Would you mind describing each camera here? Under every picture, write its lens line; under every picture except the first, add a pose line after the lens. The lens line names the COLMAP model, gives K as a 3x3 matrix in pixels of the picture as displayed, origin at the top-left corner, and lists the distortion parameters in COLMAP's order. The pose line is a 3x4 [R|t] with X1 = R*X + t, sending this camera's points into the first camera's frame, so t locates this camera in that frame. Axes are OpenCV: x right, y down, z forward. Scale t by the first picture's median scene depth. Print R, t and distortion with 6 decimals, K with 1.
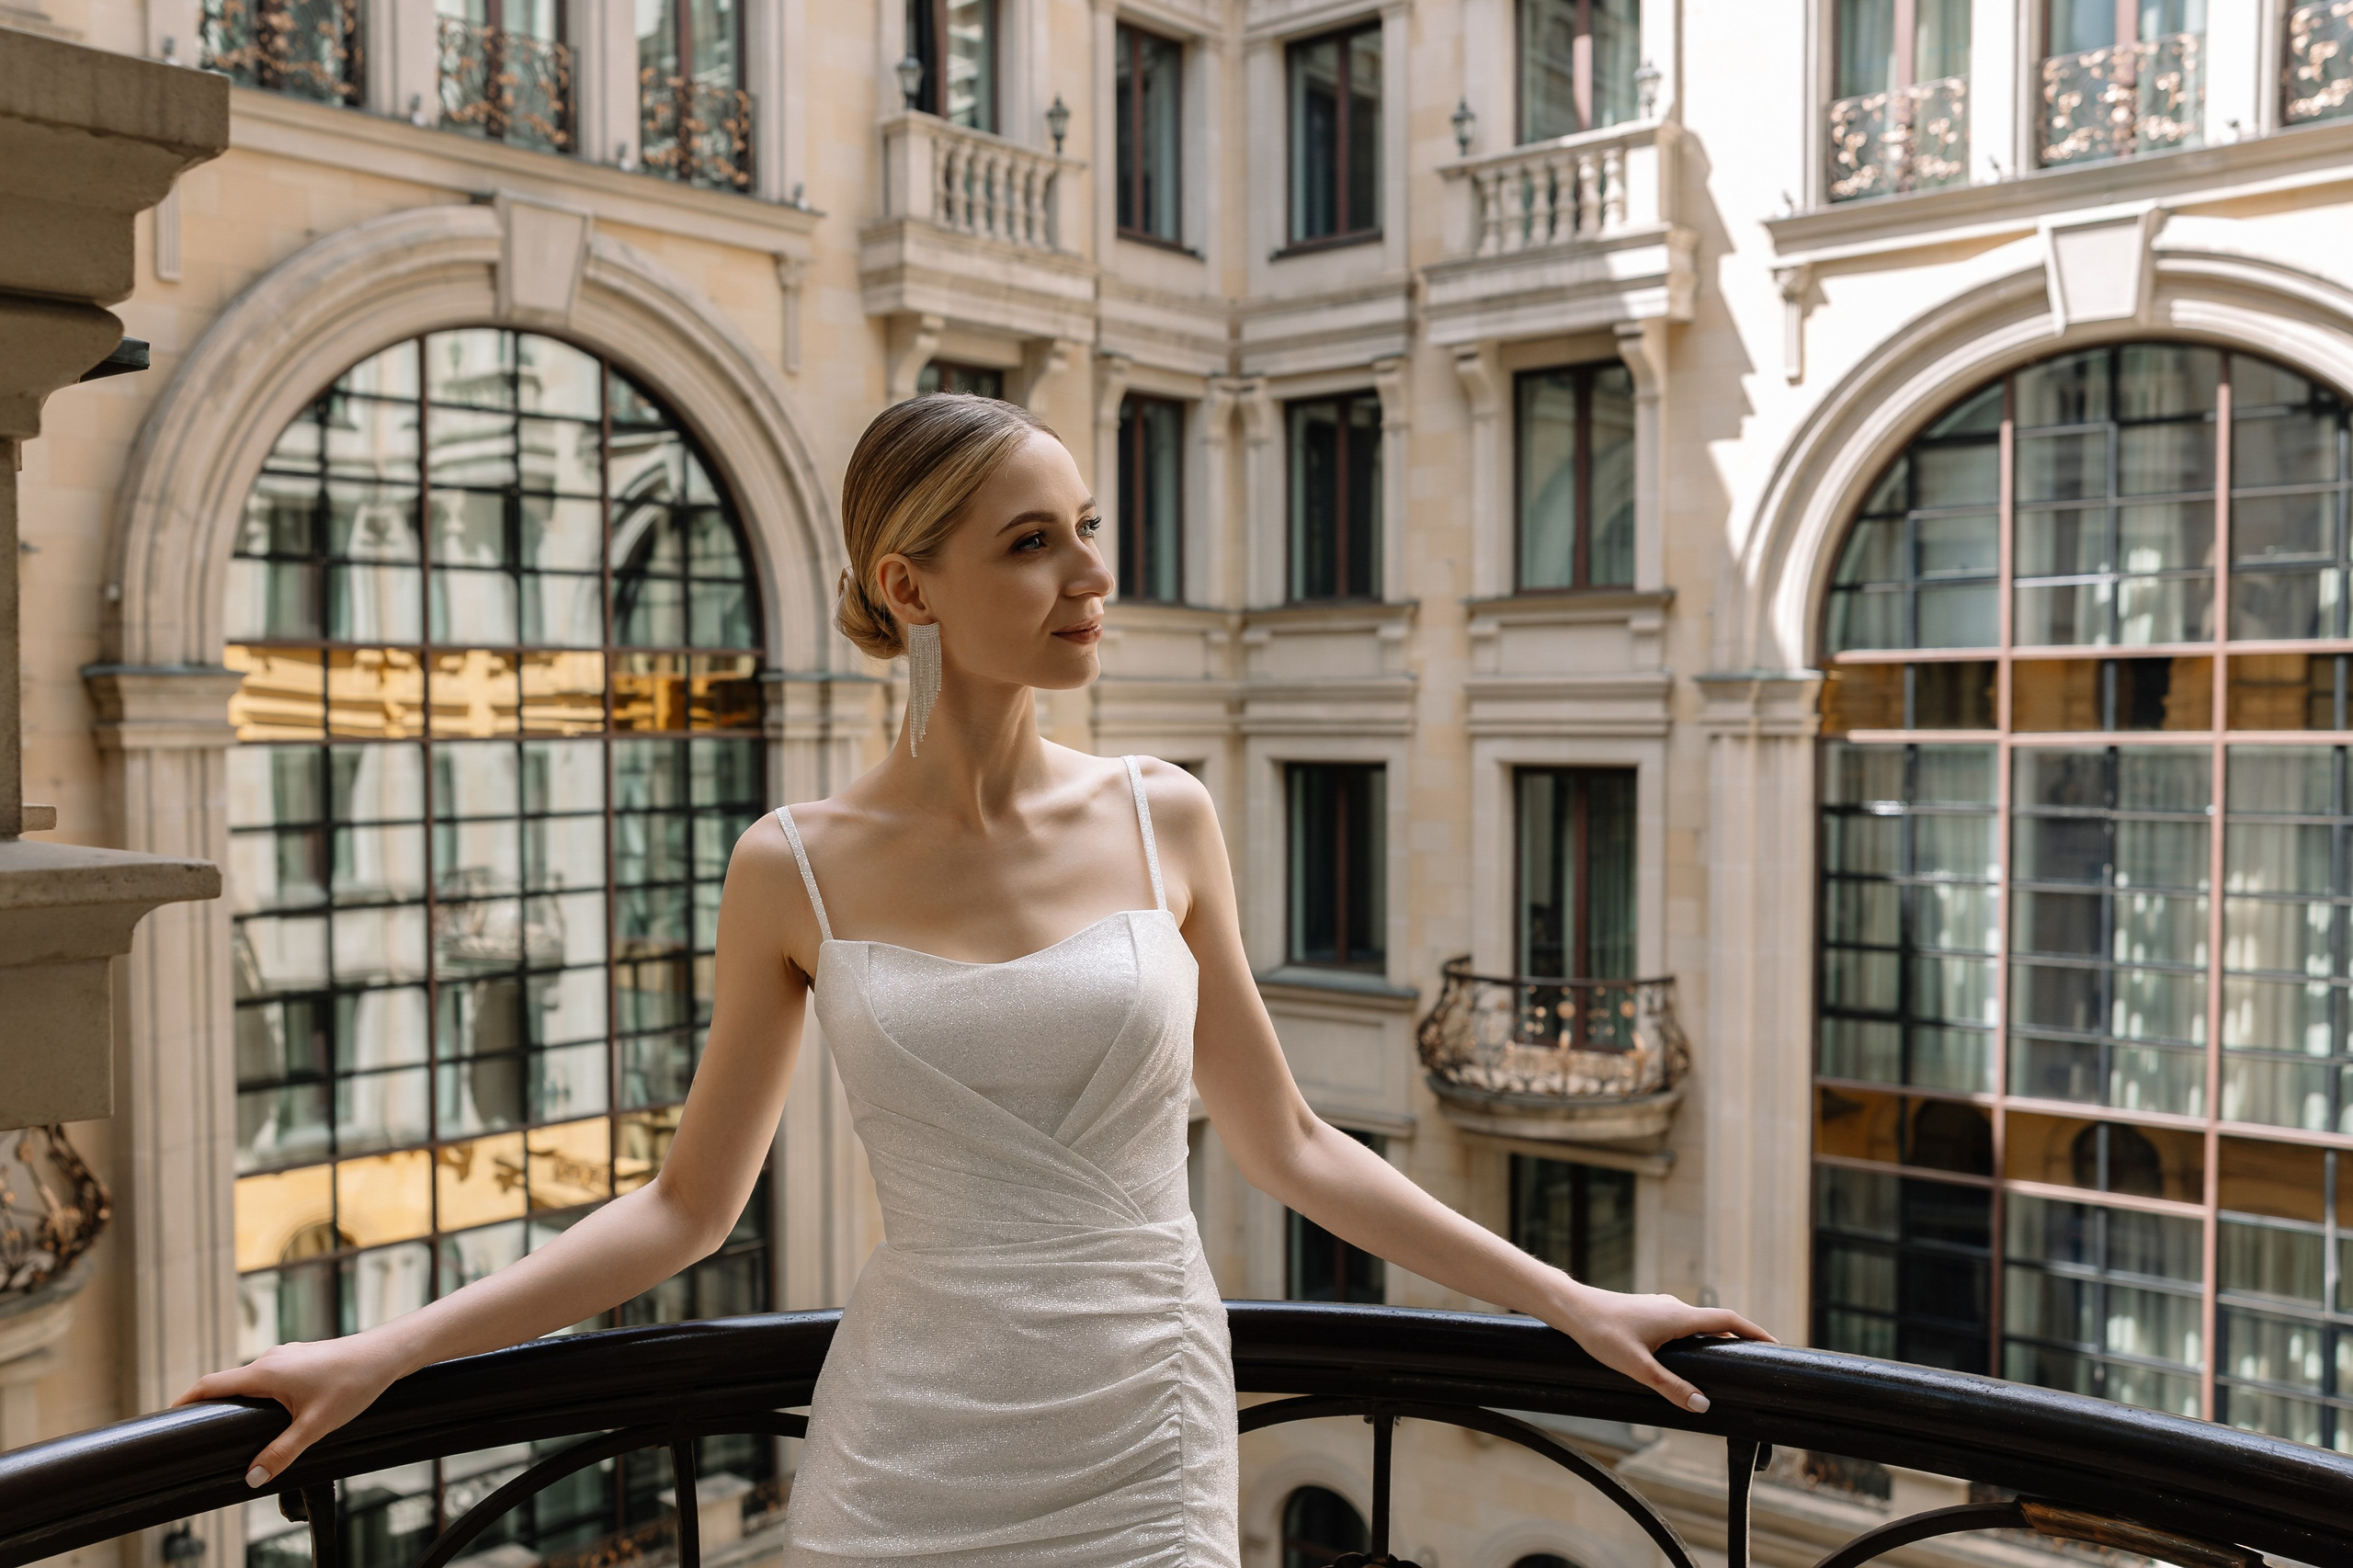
lens RADIAL K [[2088.2, 0, 1190.3], [0, 2088.2, 799.8], [0, 0, 1]] dist [0.071425, -0.024602]
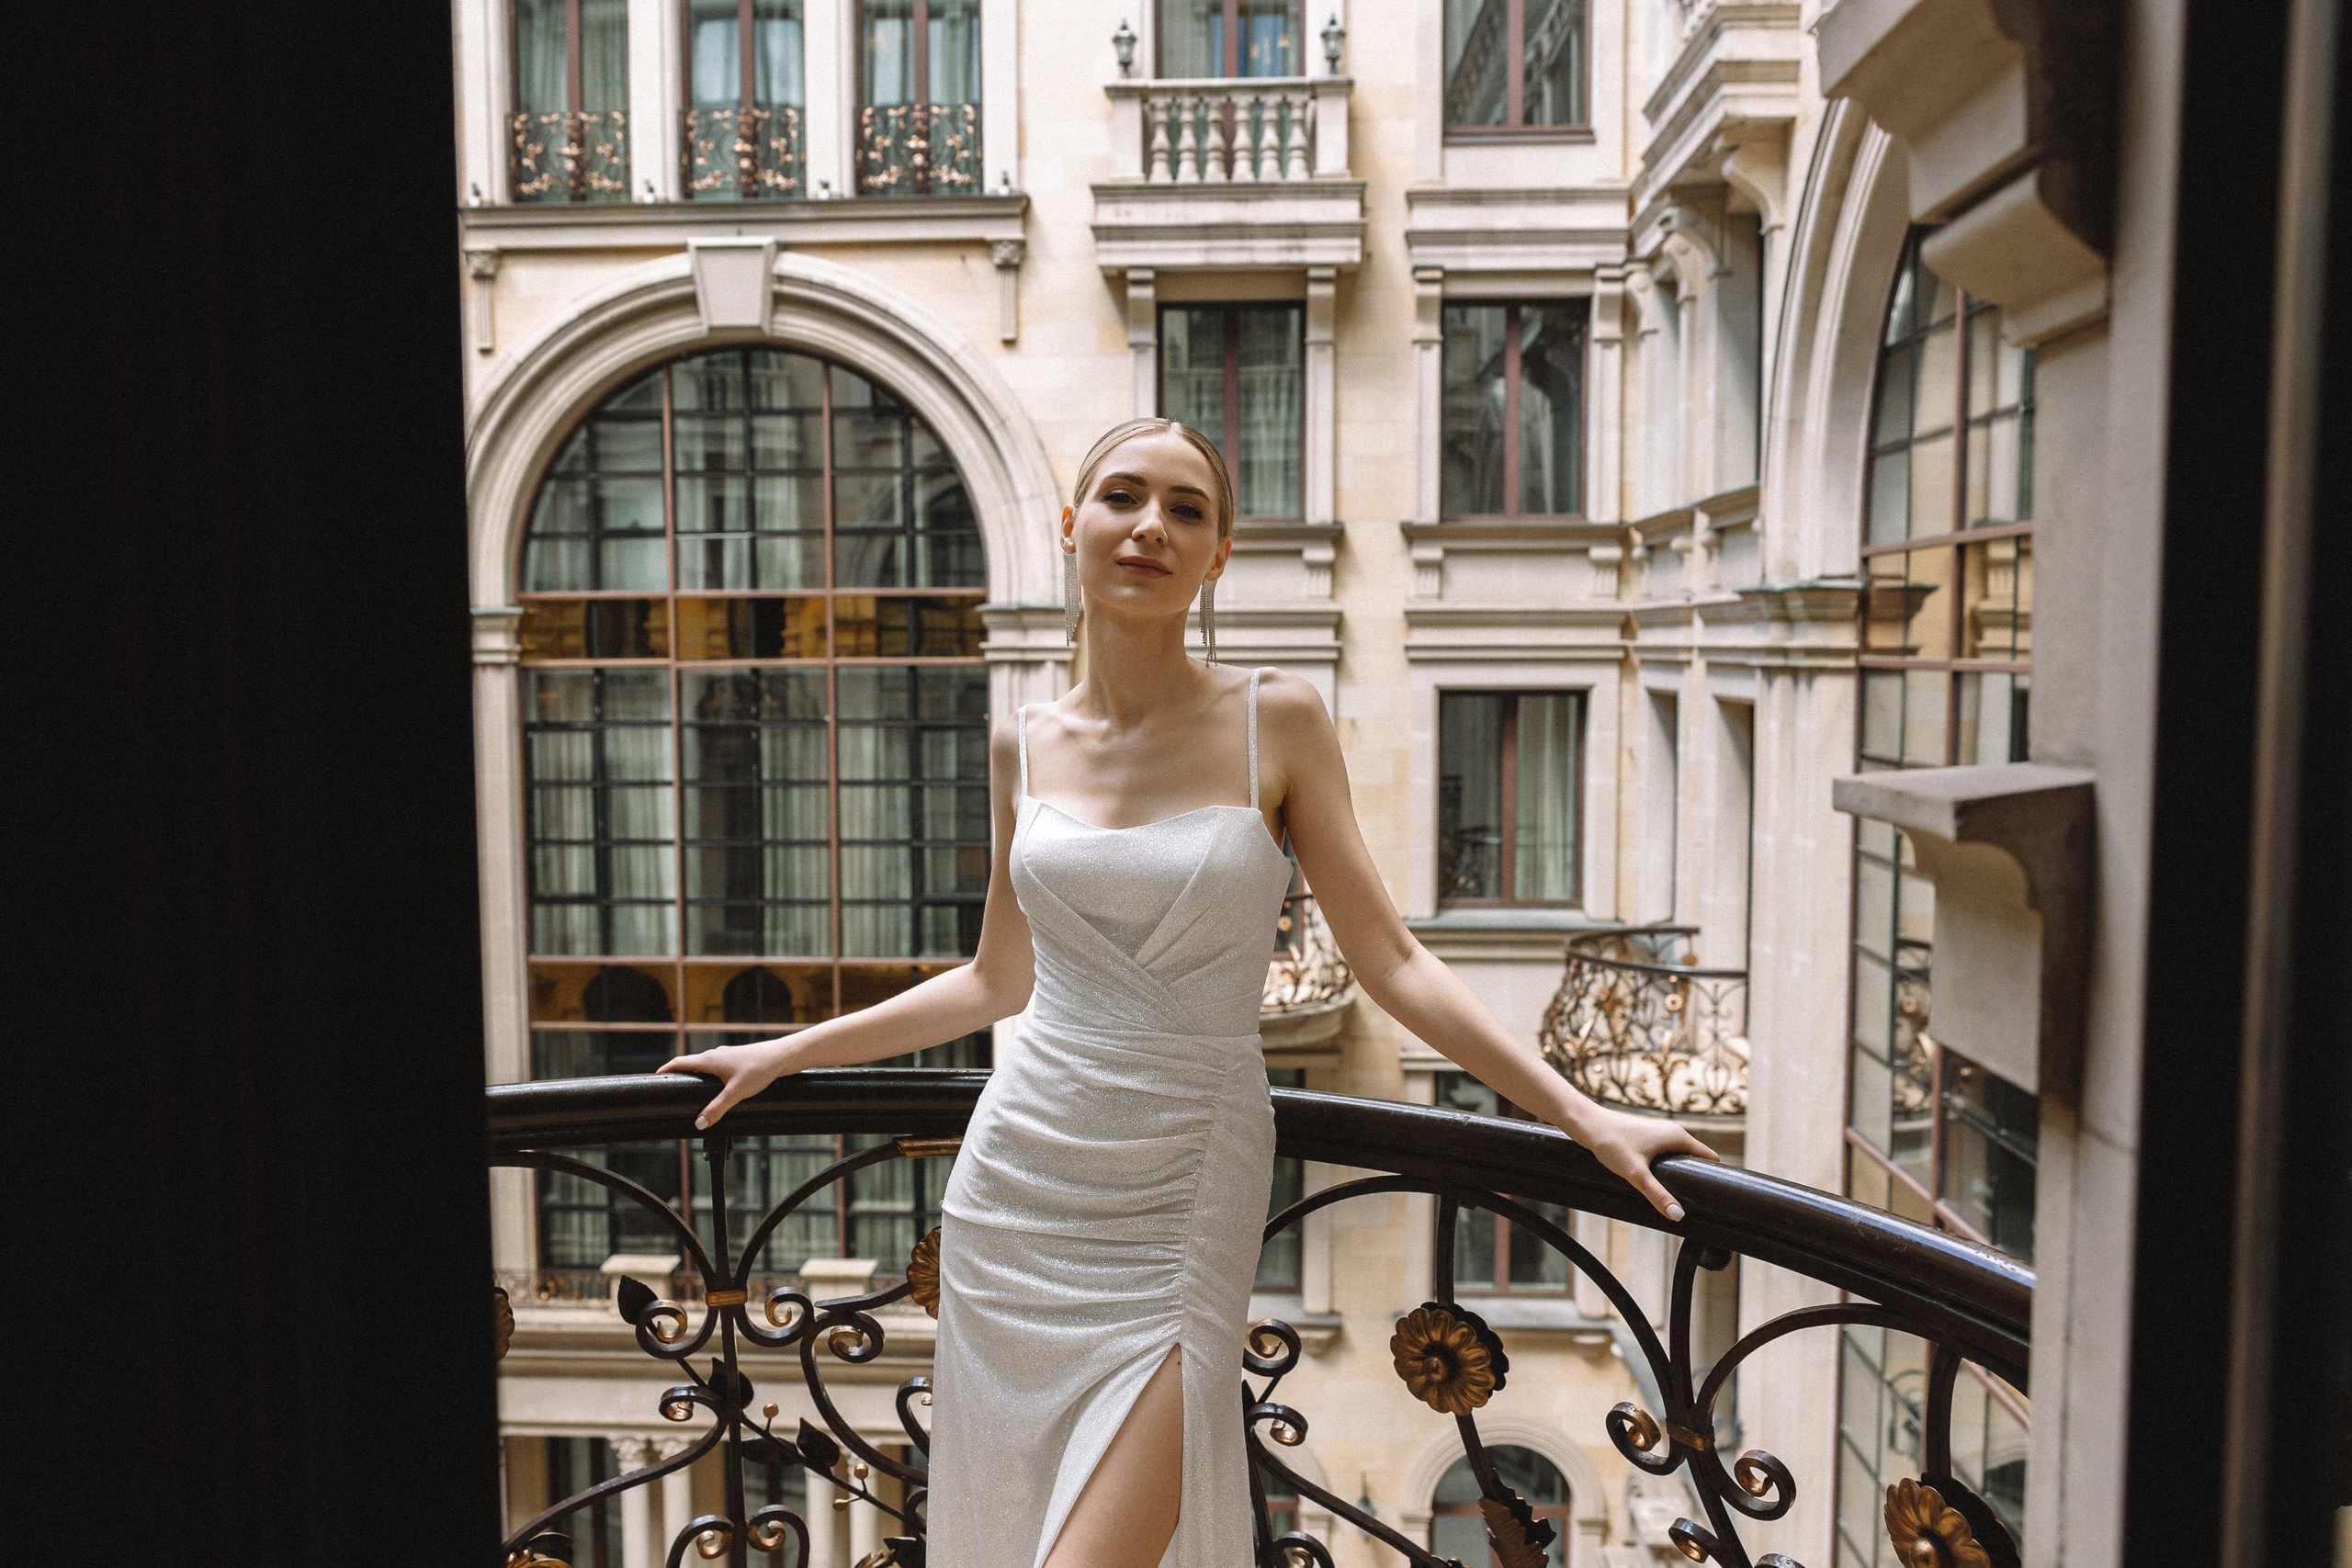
lens RADIAL K [[1800.0, 0, 1169.4], [0, 1800.0, 785.0], [0, 0, 1]] dist [-0.050587, 0.069630]
pose [[0.806407, -0.047400, 0.589458, -0.382030], [0.024881, 0.998619, 0.046264, -0.012170], [-0.590837, -0.022641, 0.806473, 0.312737]]
